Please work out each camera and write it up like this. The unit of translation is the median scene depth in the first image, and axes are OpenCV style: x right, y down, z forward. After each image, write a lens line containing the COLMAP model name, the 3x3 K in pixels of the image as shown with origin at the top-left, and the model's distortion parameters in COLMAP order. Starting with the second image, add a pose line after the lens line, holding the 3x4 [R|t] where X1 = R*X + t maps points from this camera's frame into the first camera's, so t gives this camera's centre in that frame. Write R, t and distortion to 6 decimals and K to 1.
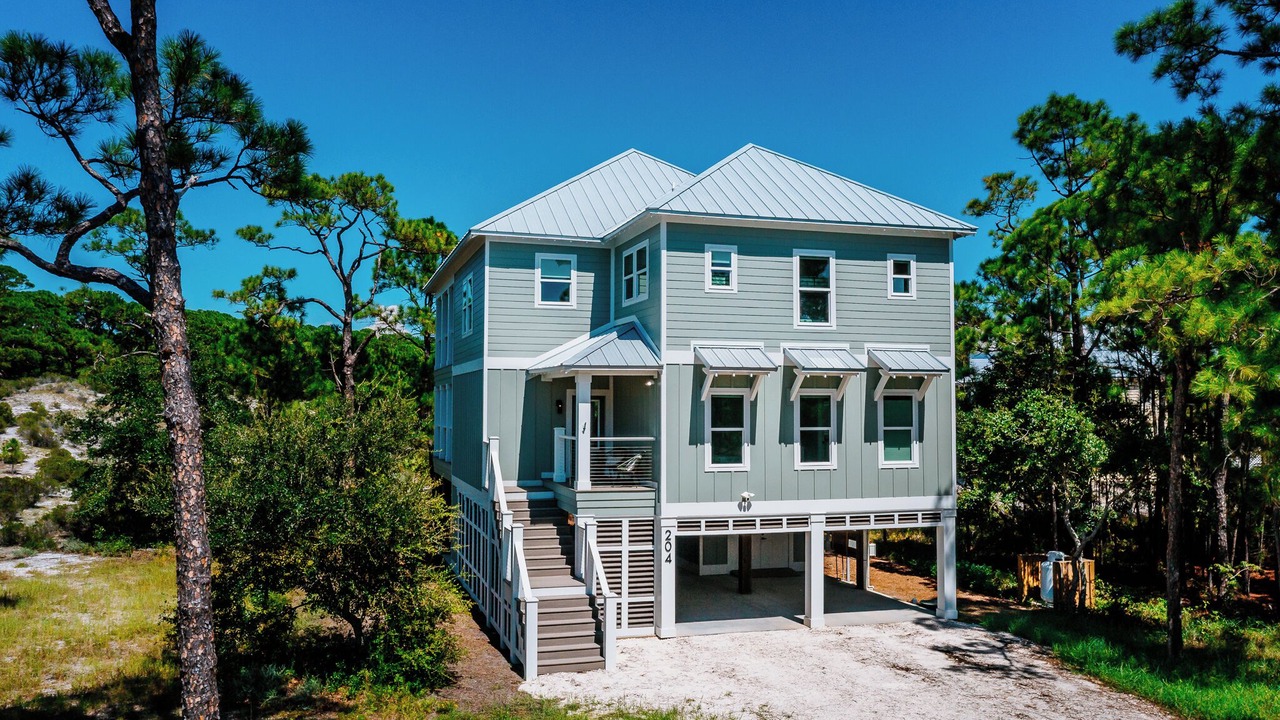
lens RADIAL K [[993.7, 0, 640.0], [0, 993.7, 360.0], [0, 0, 1]] dist [0.003875, 0.008156]
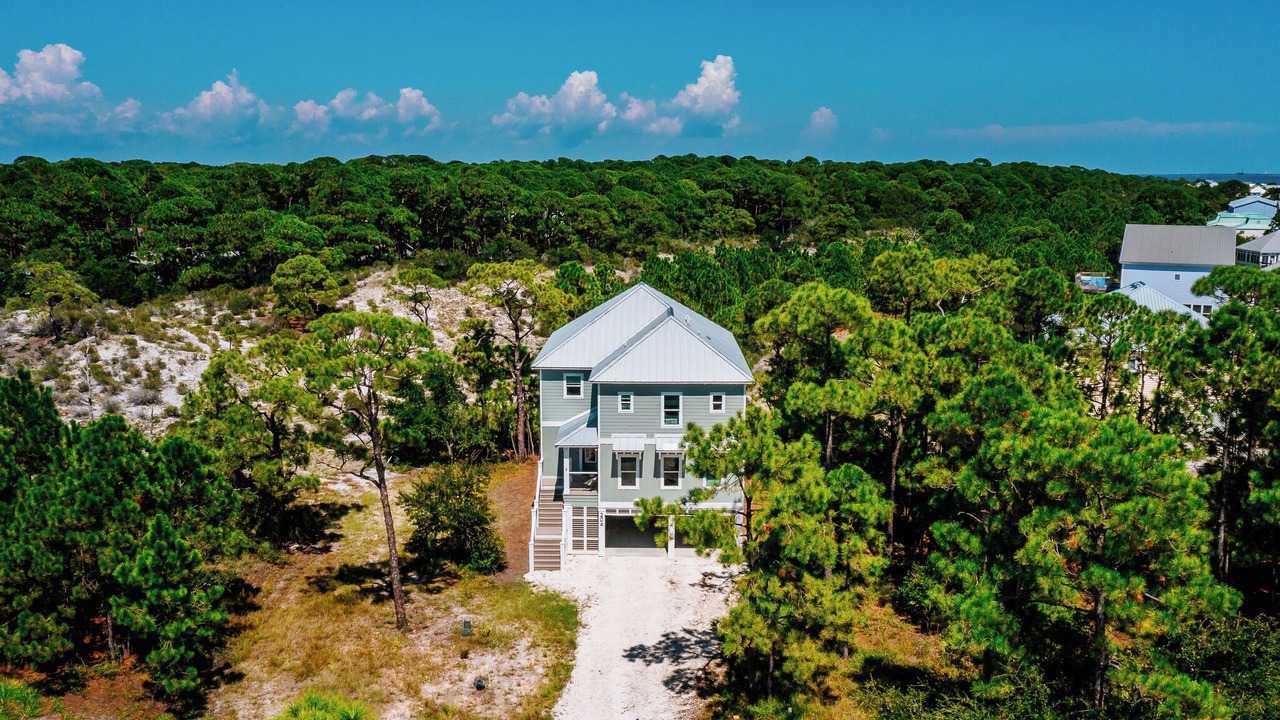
lens RADIAL K [[1023.2, 0, 640.0], [0, 1023.2, 360.0], [0, 0, 1]] dist [0.004023, 0.011178]
pose [[0.956664, 0.048346, -0.287152, 0.766790], [0.009386, 0.980490, 0.196347, -0.635736], [0.291042, -0.190533, 0.937545, -1.137641]]
